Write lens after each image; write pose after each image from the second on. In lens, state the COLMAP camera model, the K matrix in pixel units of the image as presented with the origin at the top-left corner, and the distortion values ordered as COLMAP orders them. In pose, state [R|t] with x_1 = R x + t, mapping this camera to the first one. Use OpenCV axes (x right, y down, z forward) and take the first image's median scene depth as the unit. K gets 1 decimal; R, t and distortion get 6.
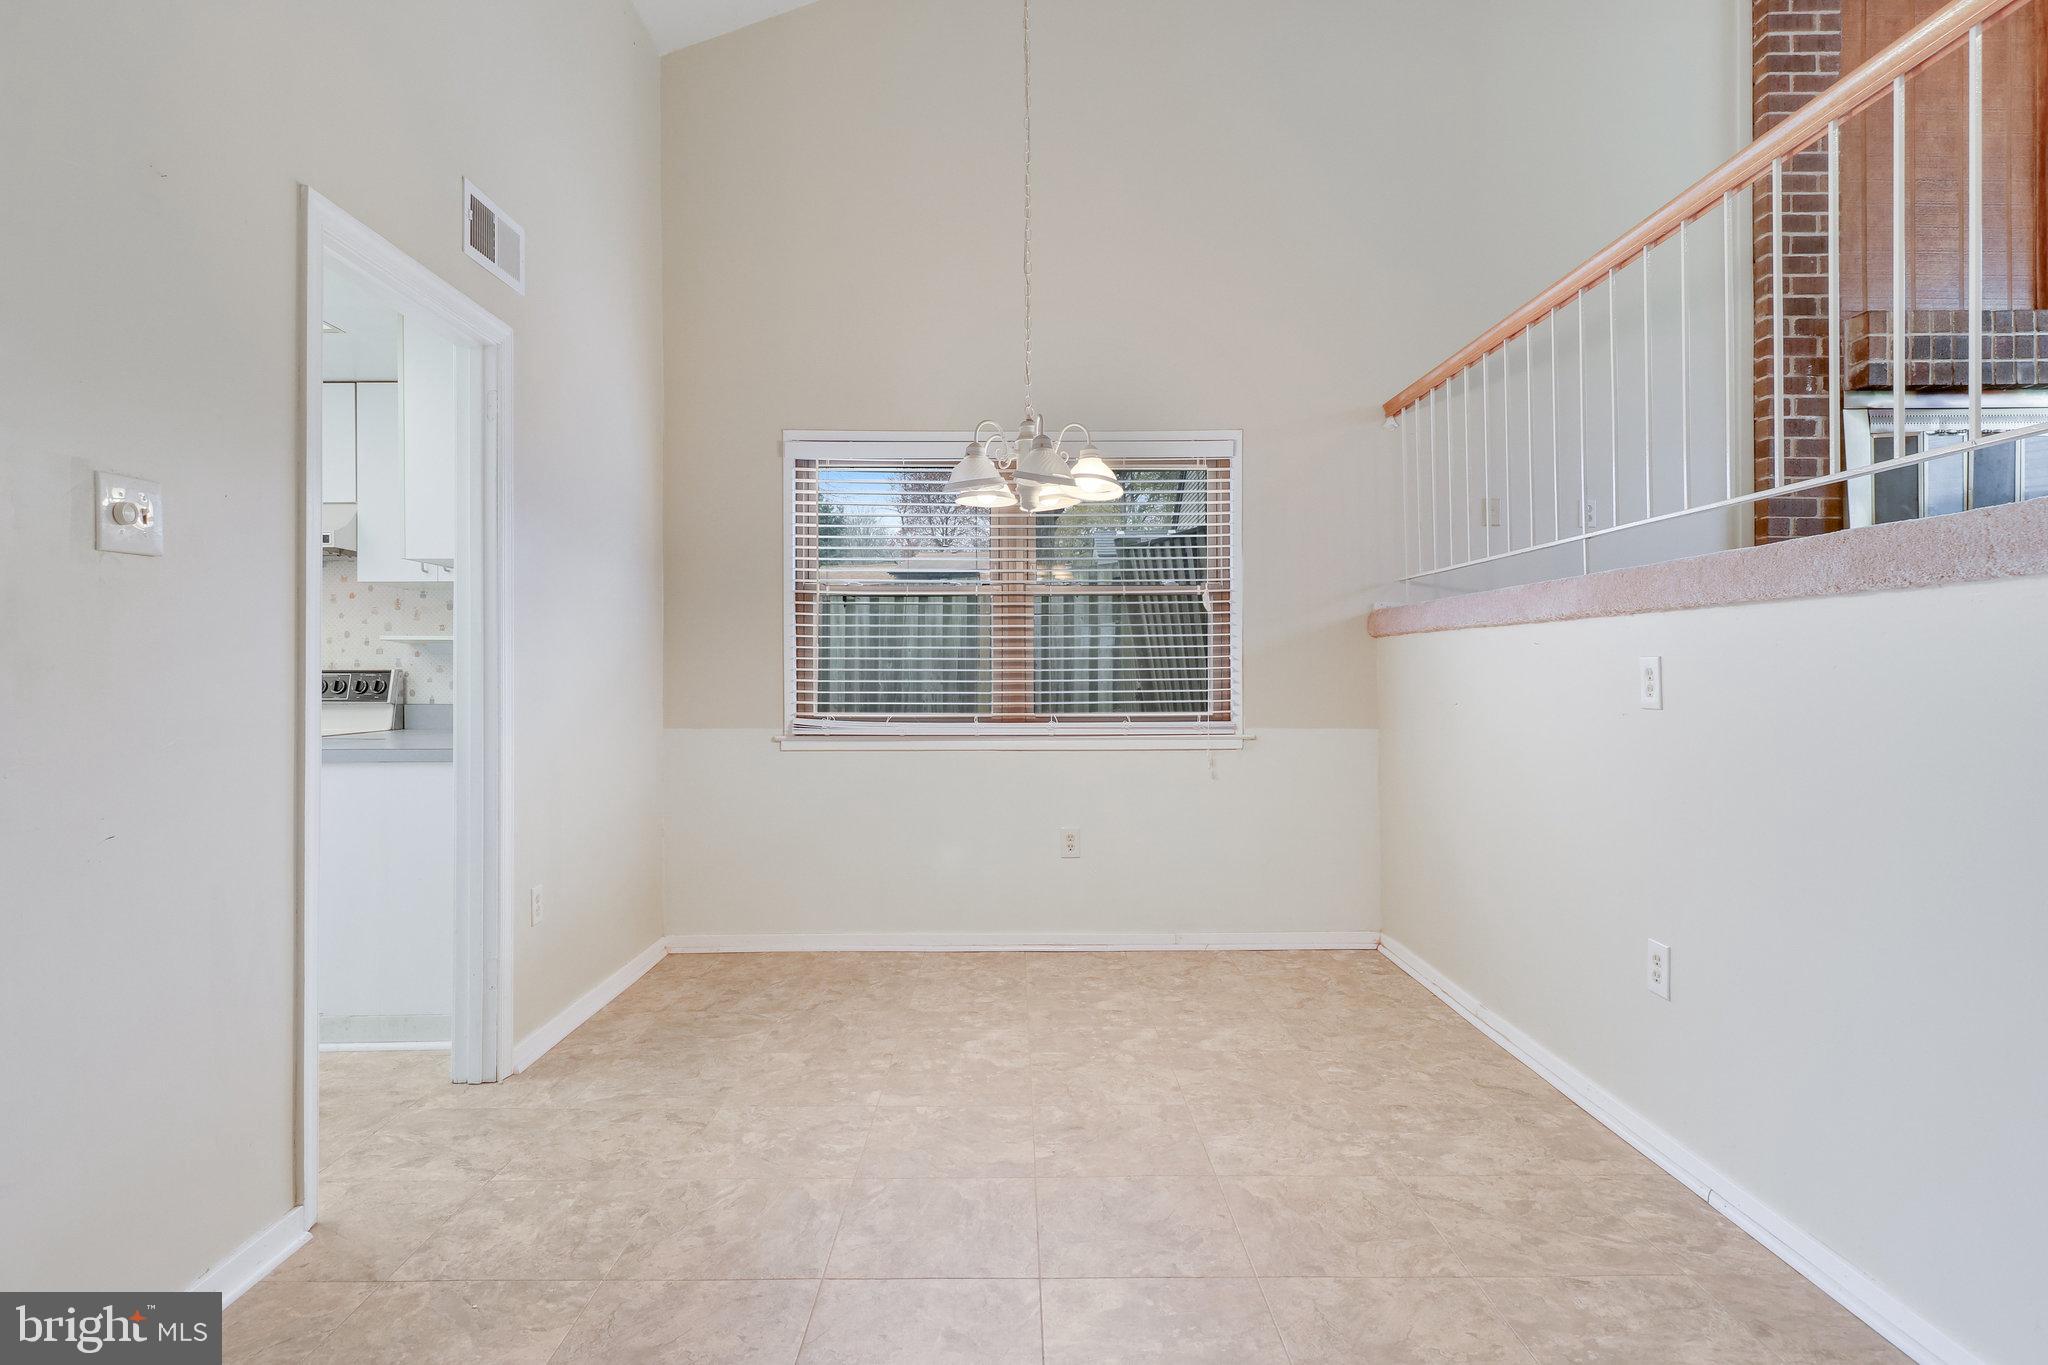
lens RADIAL K [[1089.1, 0, 1023.8], [0, 1089.1, 671.5], [0, 0, 1]] dist [0.001648, 0.001266]
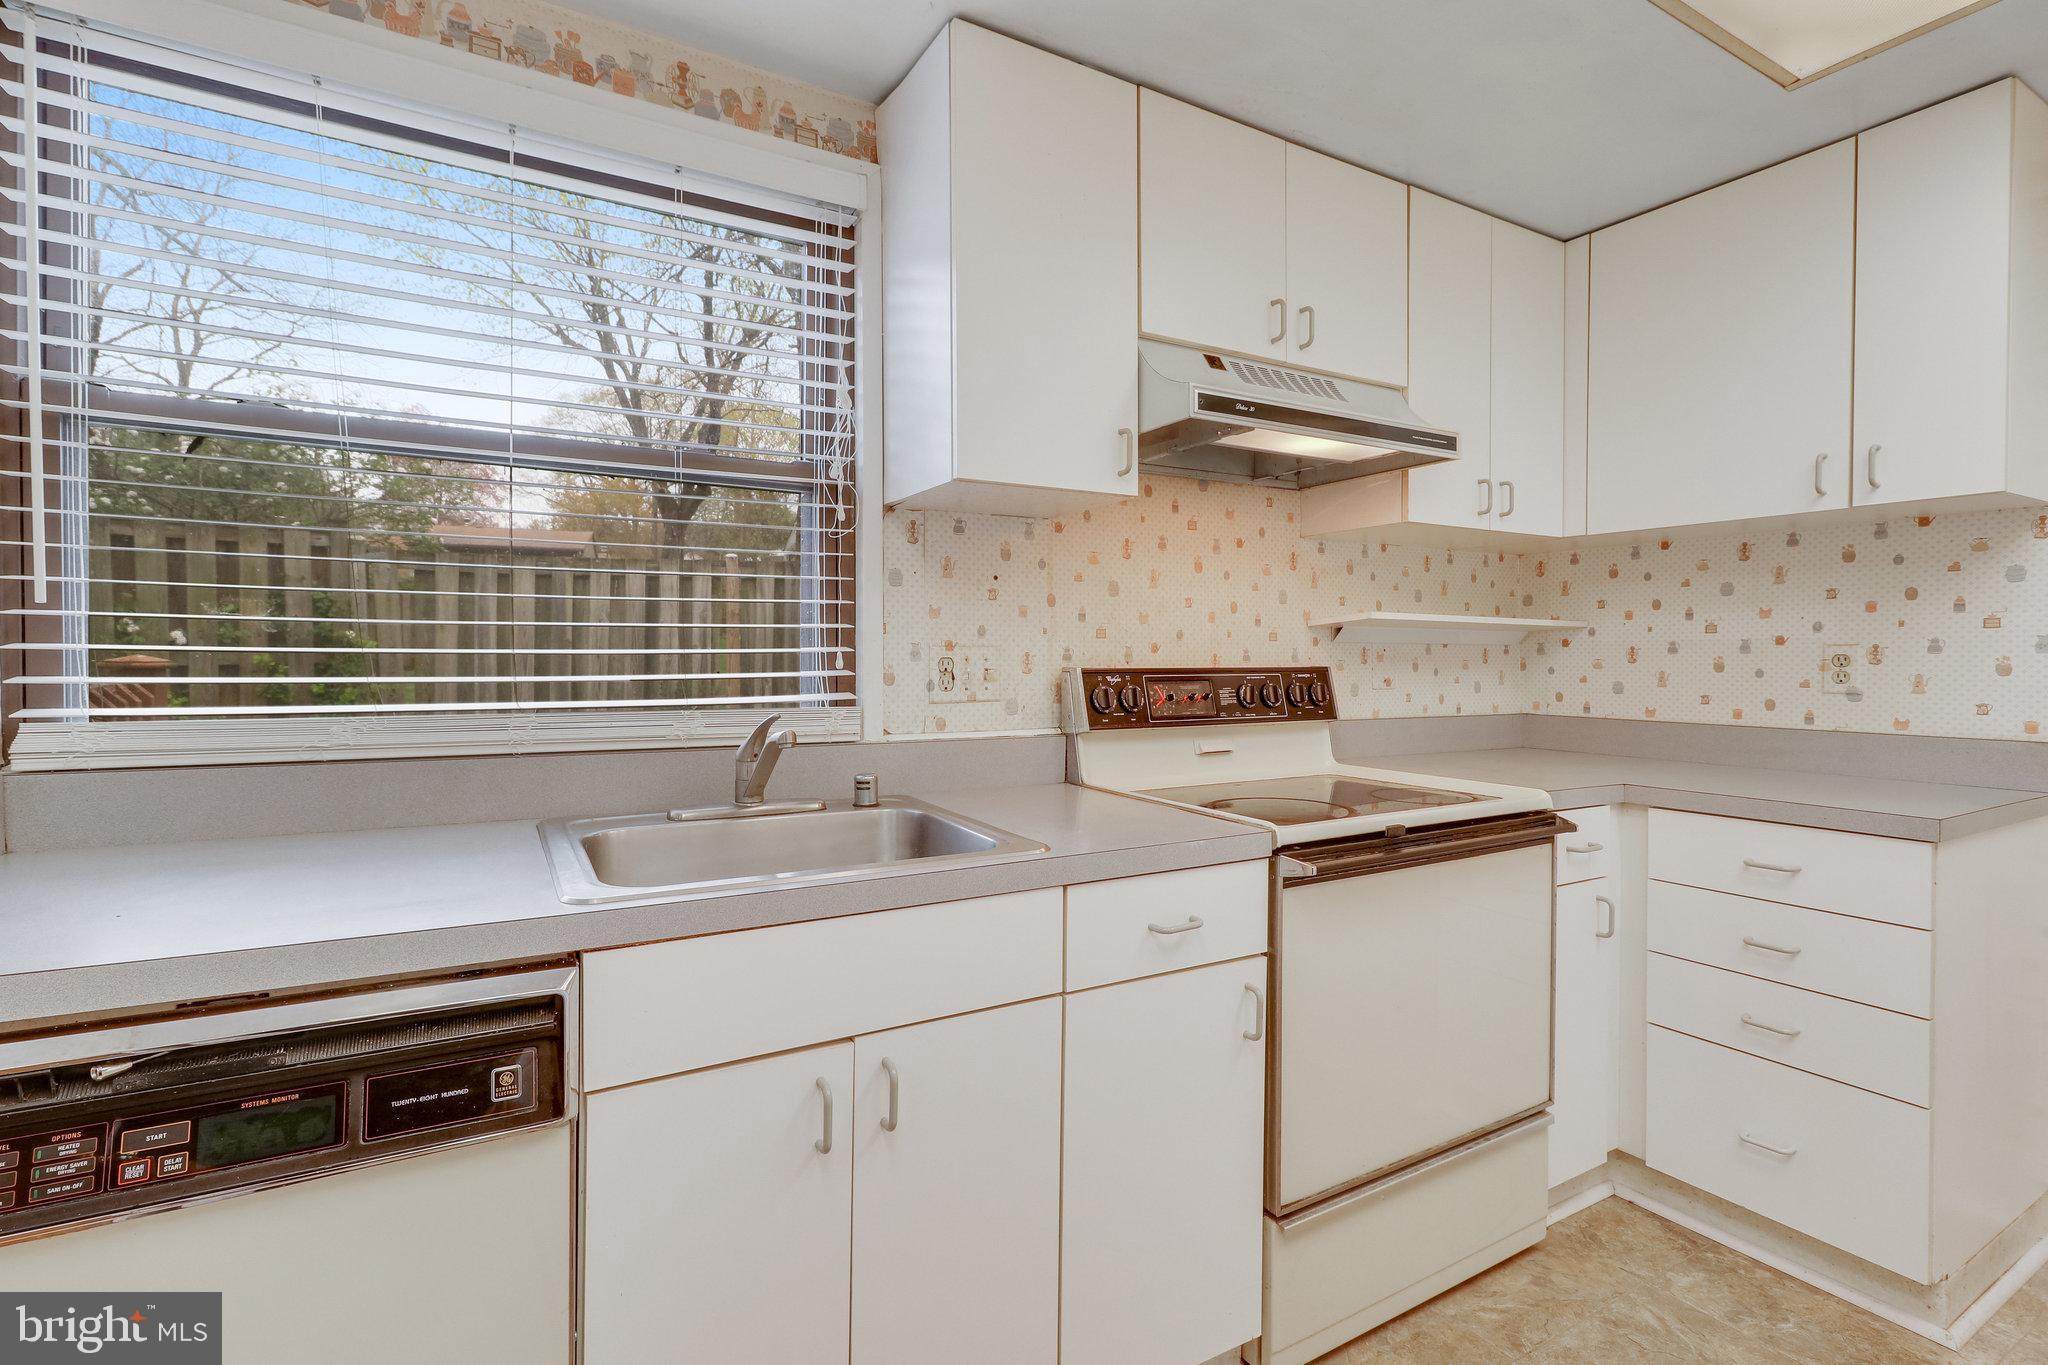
lens RADIAL K [[955.3, 0, 1024.8], [0, 955.3, 670.8], [0, 0, 1]] dist [0.008532, -0.002344]
pose [[0.873760, -0.005181, 0.486330, -0.998081], [-0.004284, 0.999823, 0.018347, -0.008813], [-0.486338, -0.018114, 0.873583, 0.612668]]
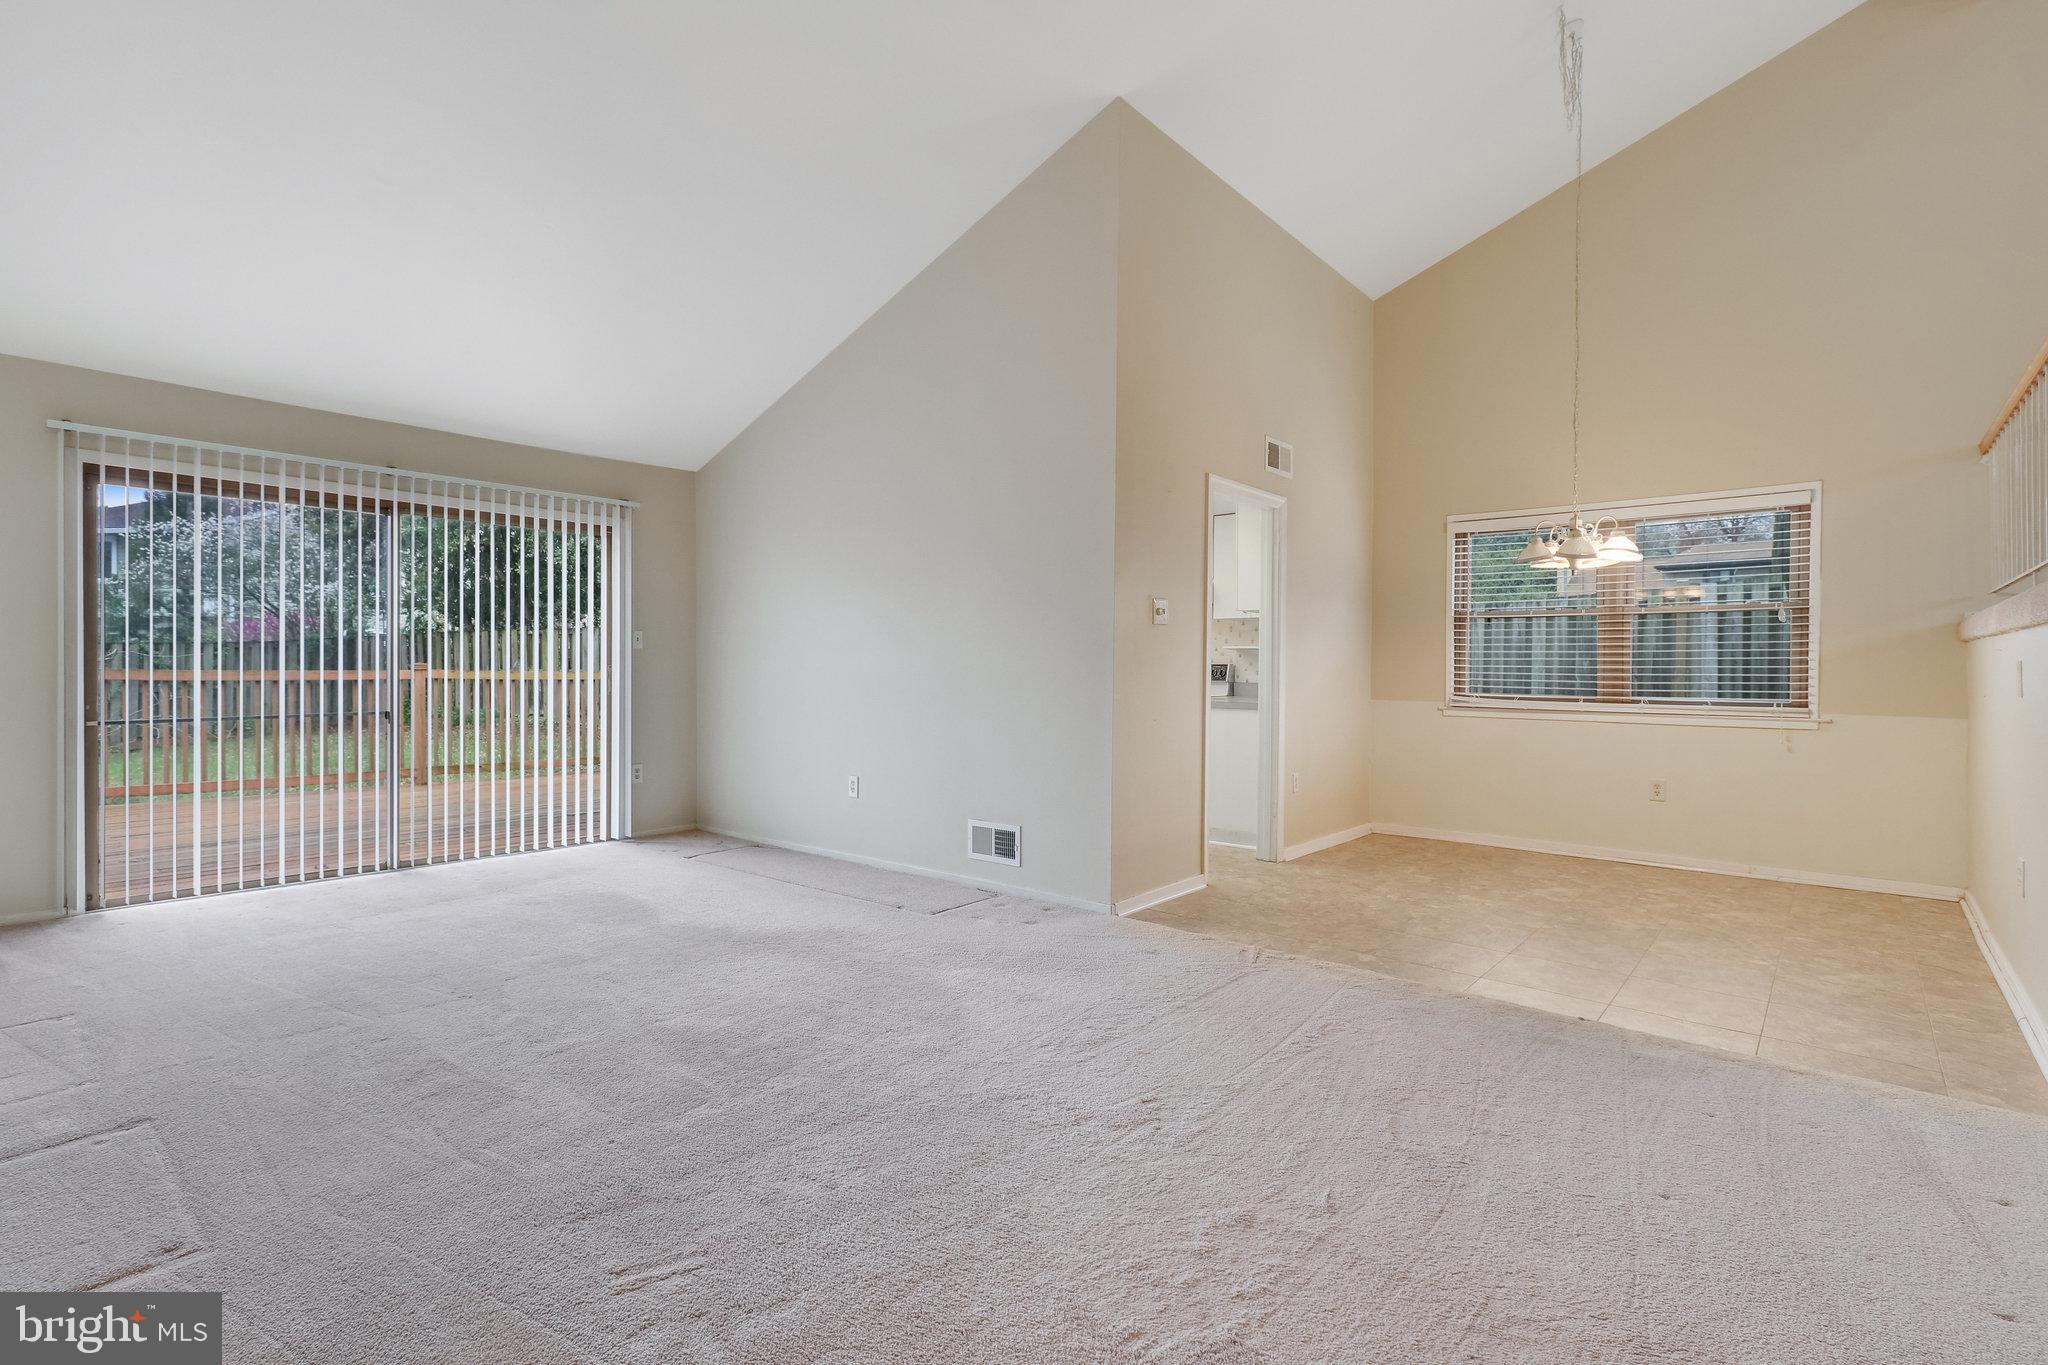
lens RADIAL K [[955.3, 0, 1026.6], [0, 955.3, 671.5], [0, 0, 1]] dist [0.008532, -0.002344]
pose [[0.754375, 0.011396, -0.656345, 0.248167], [-0.007853, 0.999934, 0.008336, 0.000056], [0.656397, -0.001134, 0.754415, -0.486669]]
